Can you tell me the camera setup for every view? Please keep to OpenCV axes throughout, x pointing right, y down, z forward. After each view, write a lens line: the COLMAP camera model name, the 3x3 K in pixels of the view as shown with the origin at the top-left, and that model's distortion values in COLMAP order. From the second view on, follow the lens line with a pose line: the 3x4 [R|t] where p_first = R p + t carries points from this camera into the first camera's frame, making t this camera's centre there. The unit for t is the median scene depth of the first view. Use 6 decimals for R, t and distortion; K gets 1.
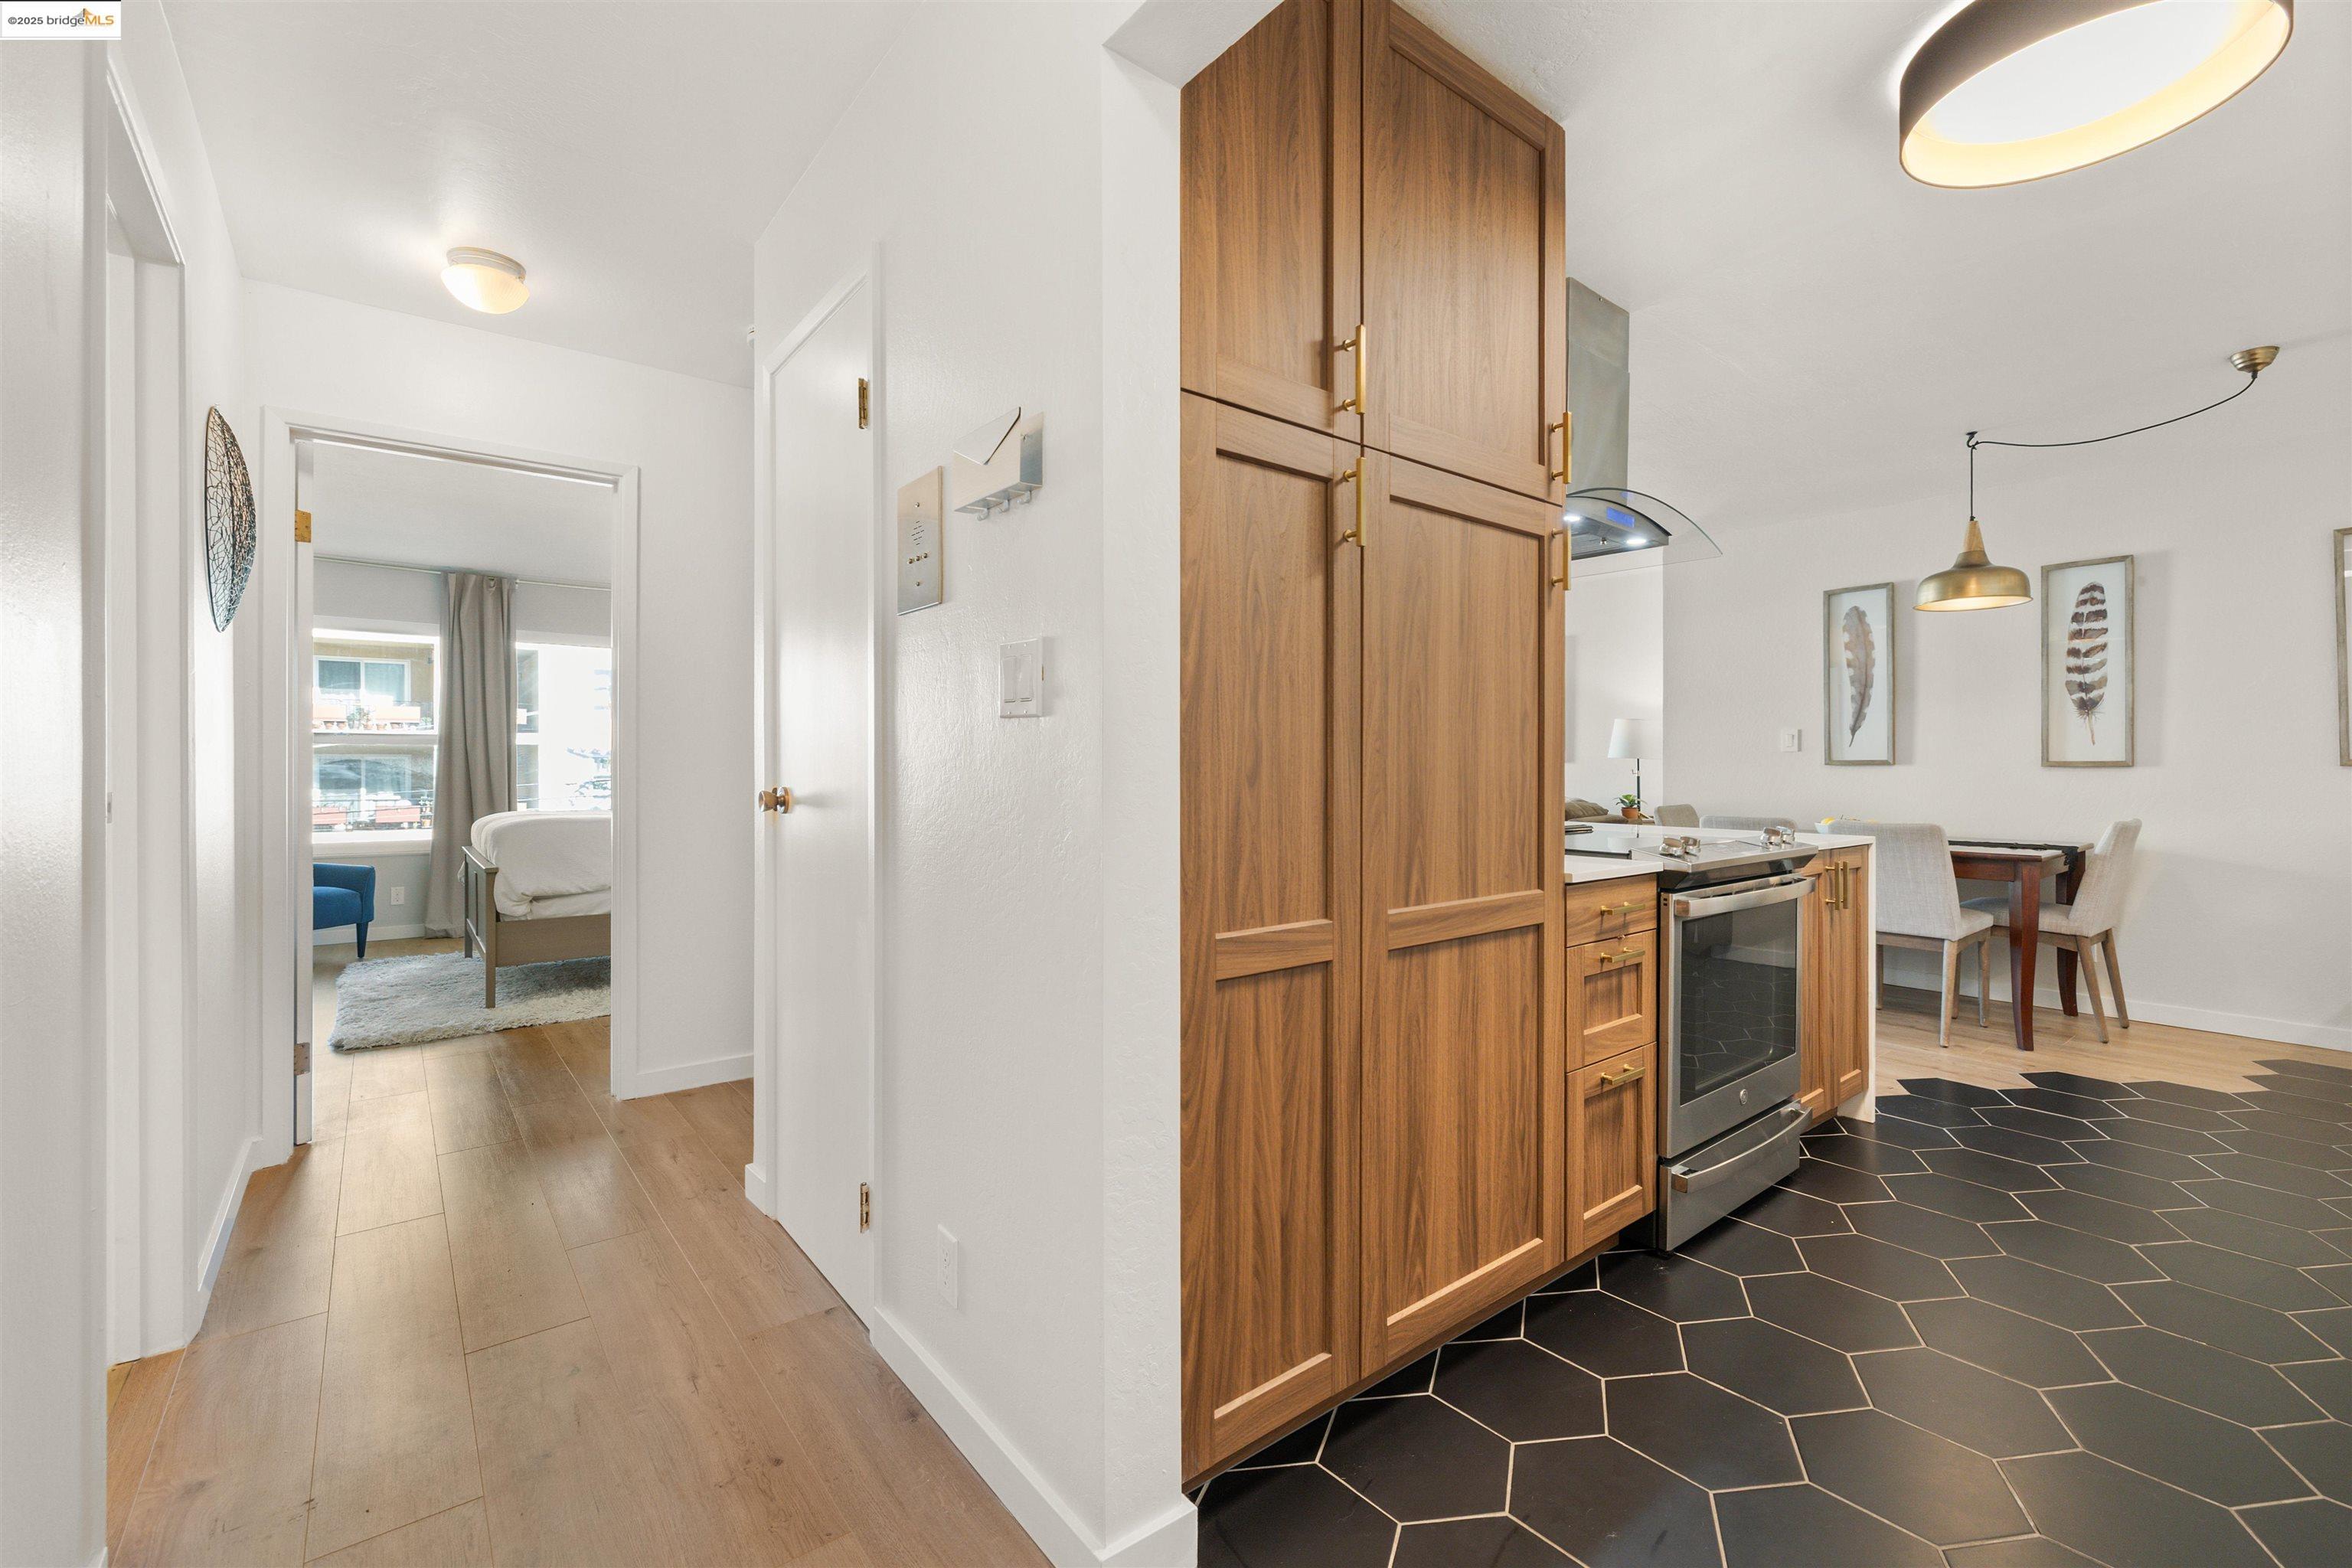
lens RADIAL K [[998.2, 0, 1166.7], [0, 998.2, 768.0], [0, 0, 1]] dist [0.001814, -0.000878]
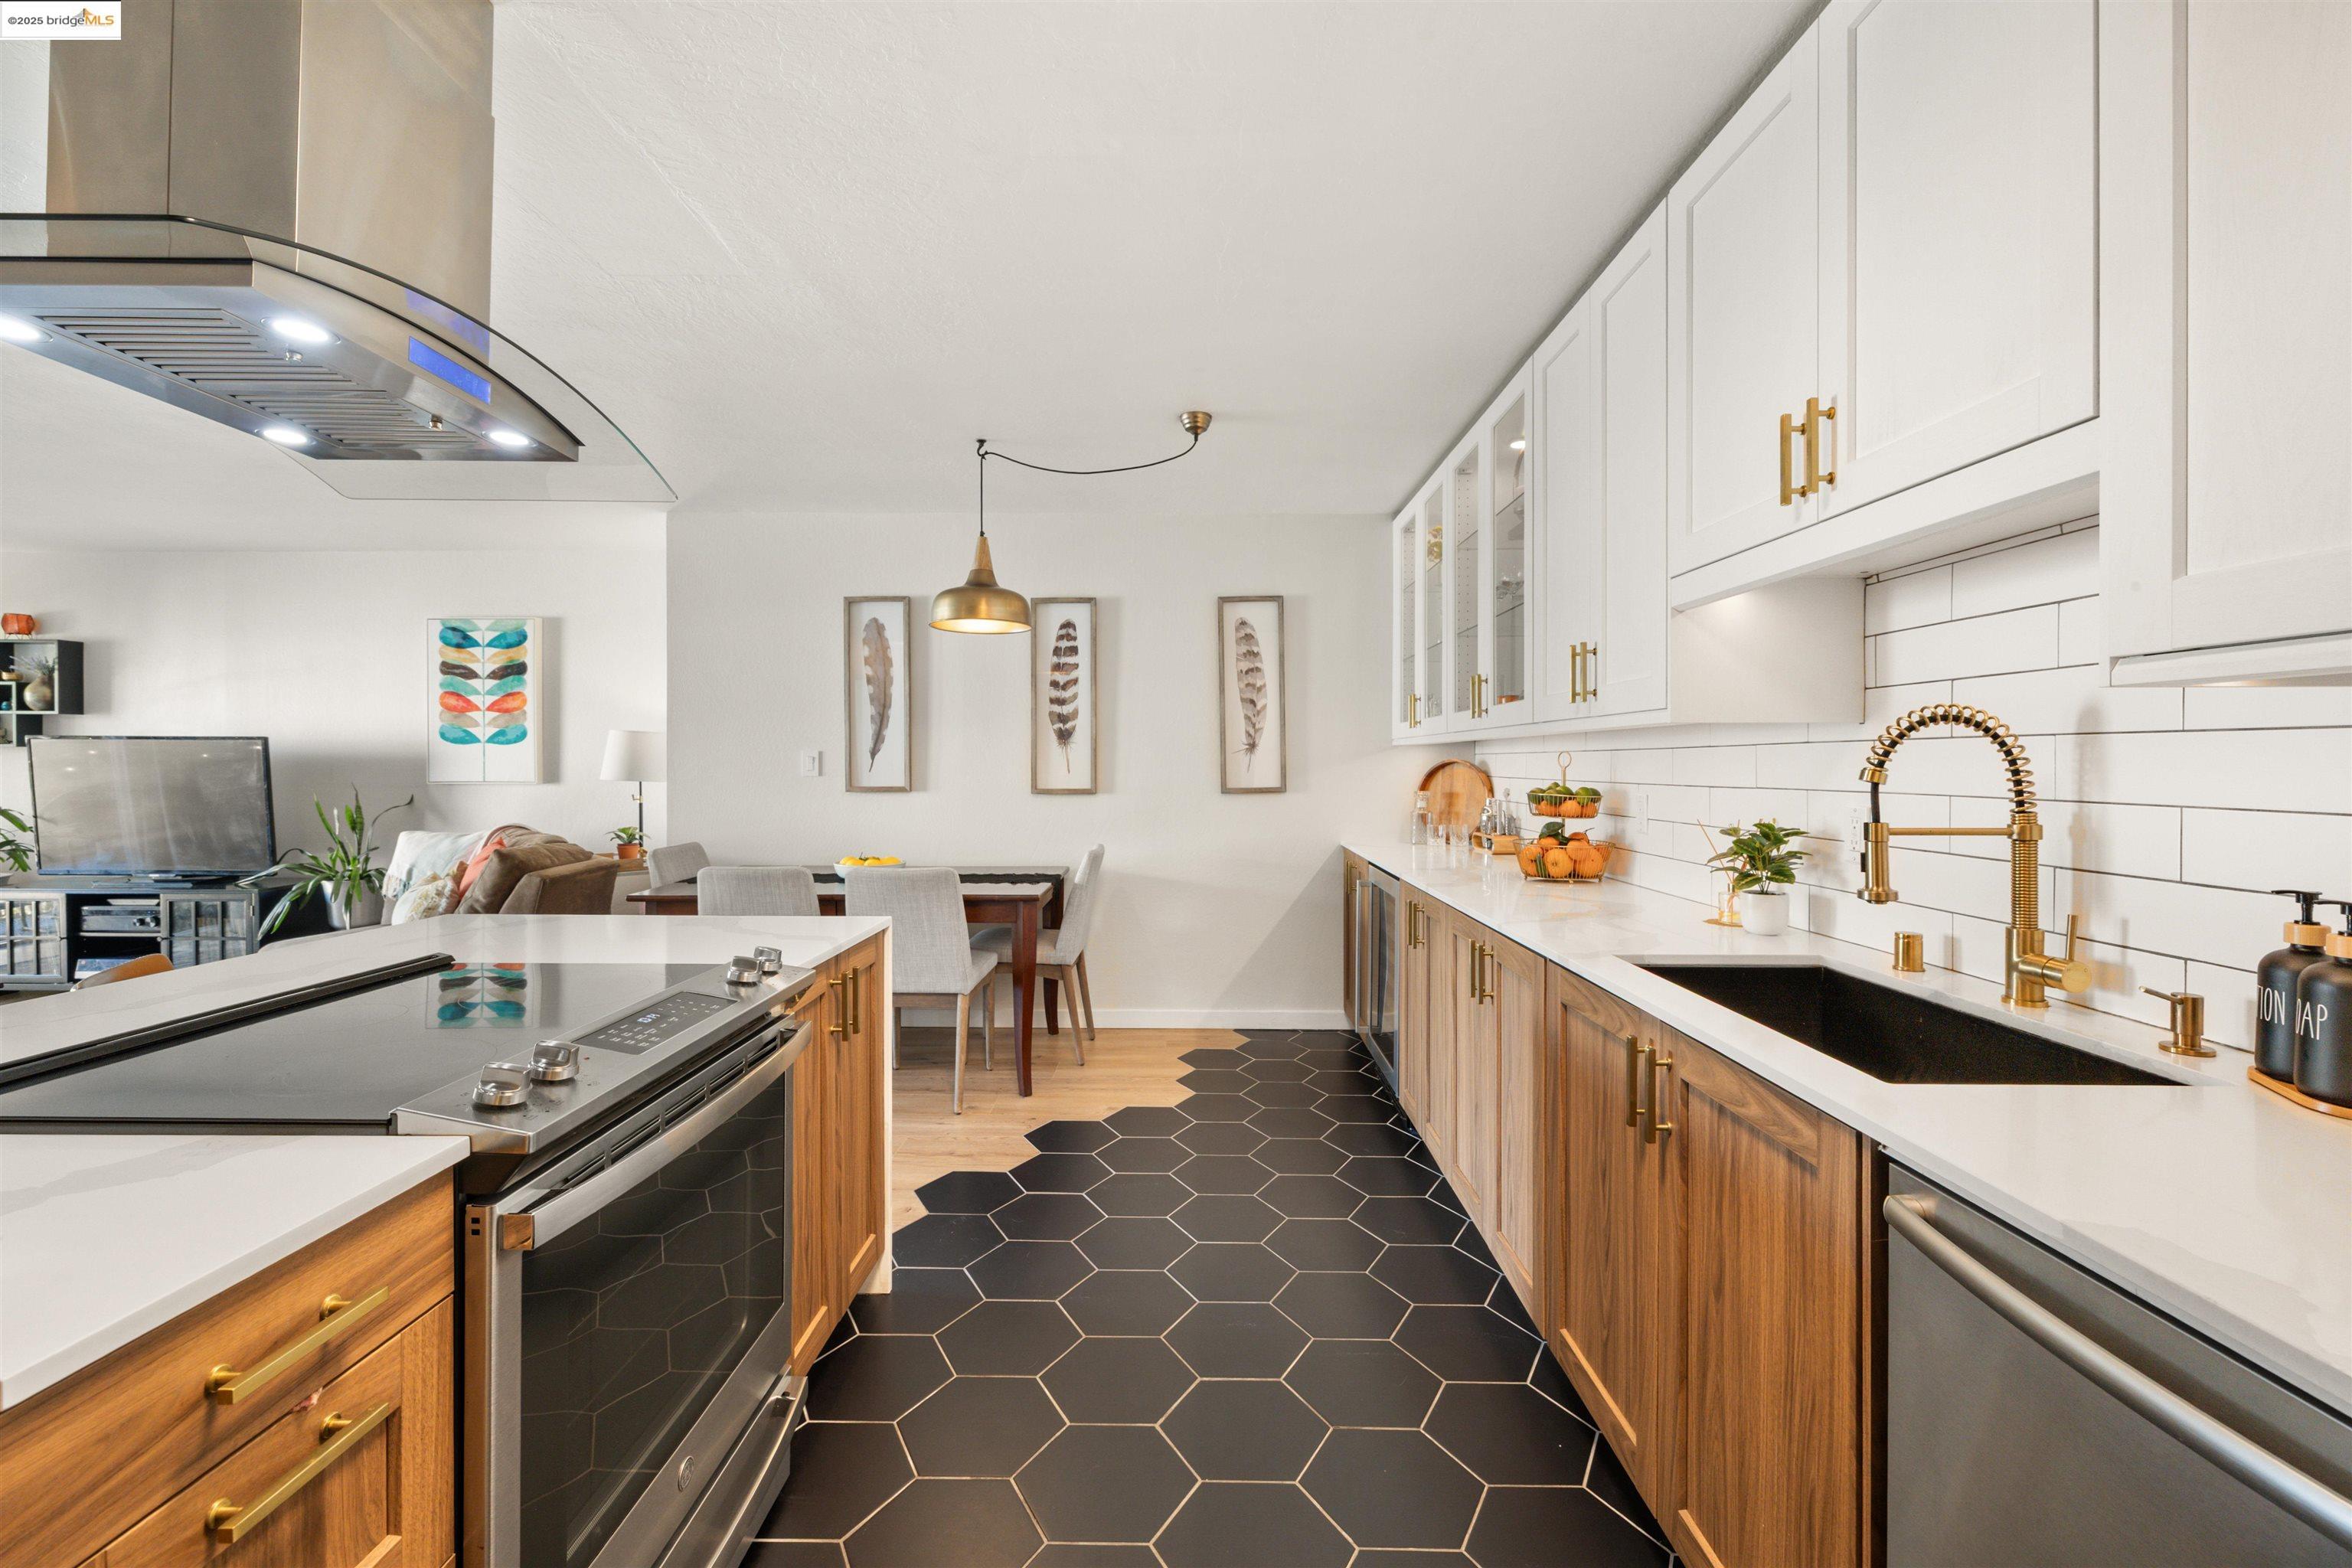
lens RADIAL K [[998.2, 0, 1183.0], [0, 998.2, 764.1], [0, 0, 1]] dist [0.001814, -0.000878]
pose [[0.623951, -0.001671, 0.781462, 0.179411], [0.000688, 0.999999, 0.001588, -0.034706], [-0.781463, -0.000453, 0.623951, 0.248951]]
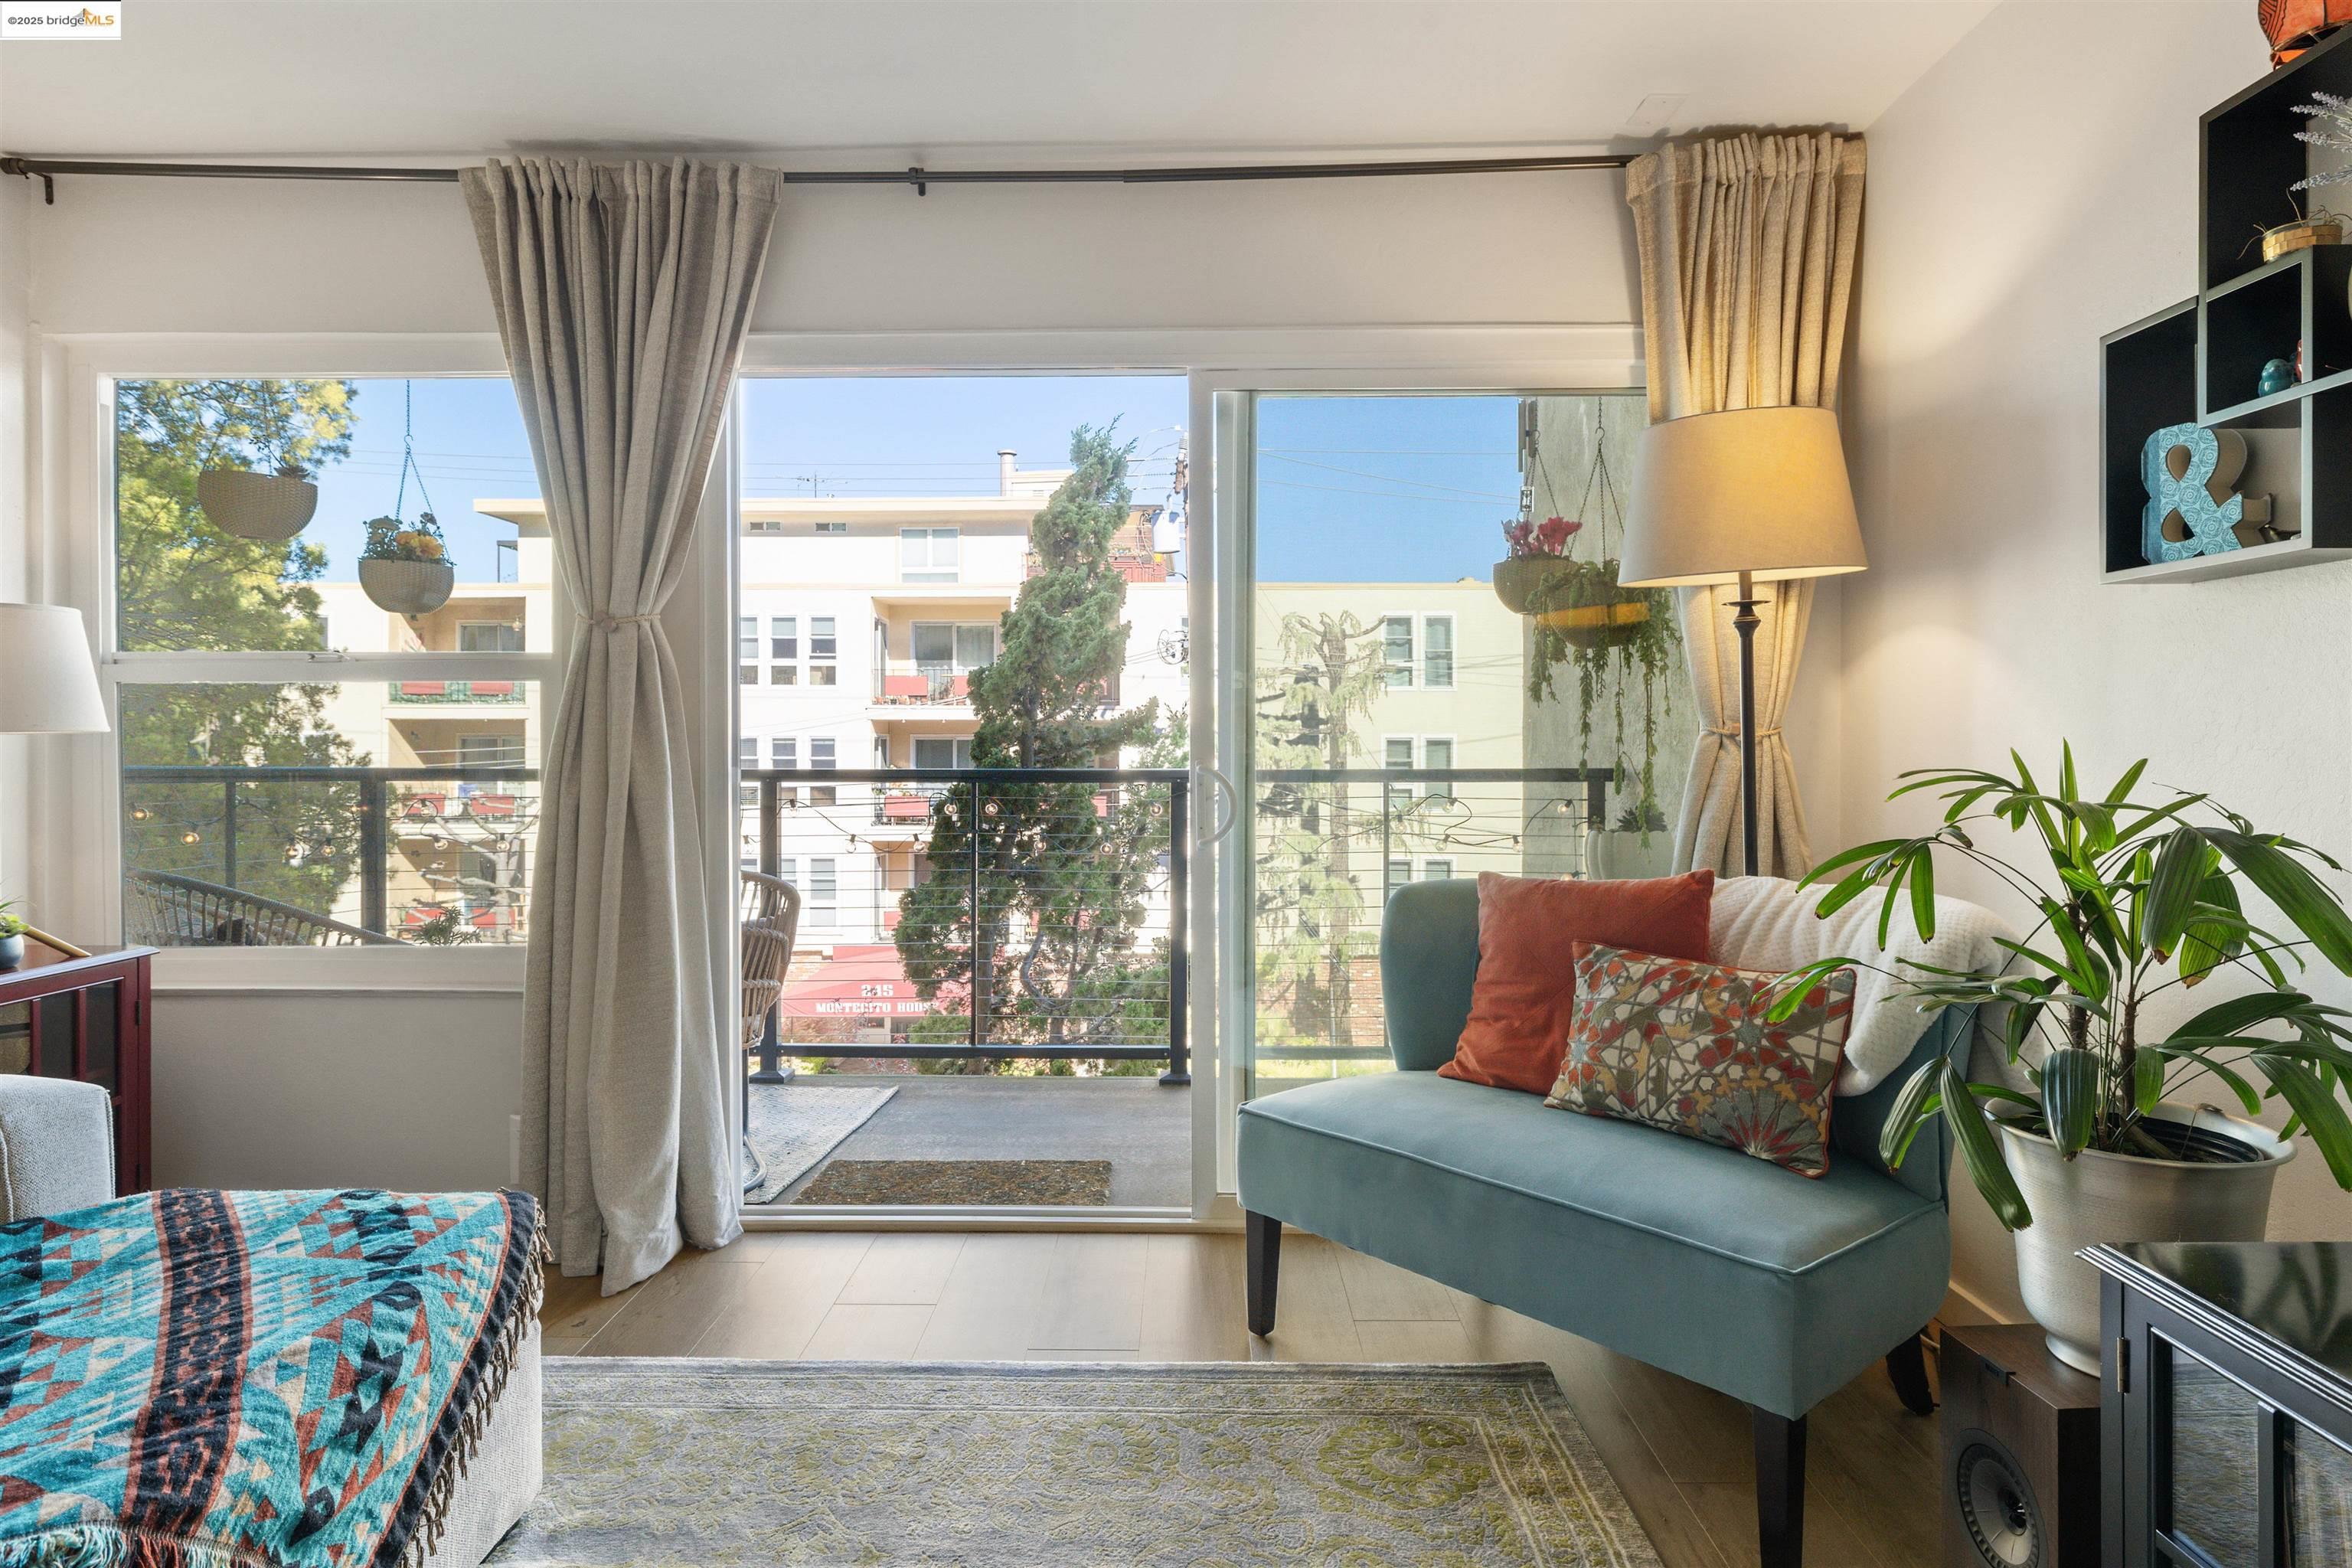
lens RADIAL K [[1303.8, 0, 1187.3], [0, 1303.8, 750.5], [0, 0, 1]] dist [0.008920, 0.001521]
pose [[0.782106, 0.001569, -0.623143, 0.227367], [-0.002905, 0.999995, -0.001128, -0.000738], [0.623138, 0.002692, 0.782107, 1.667767]]
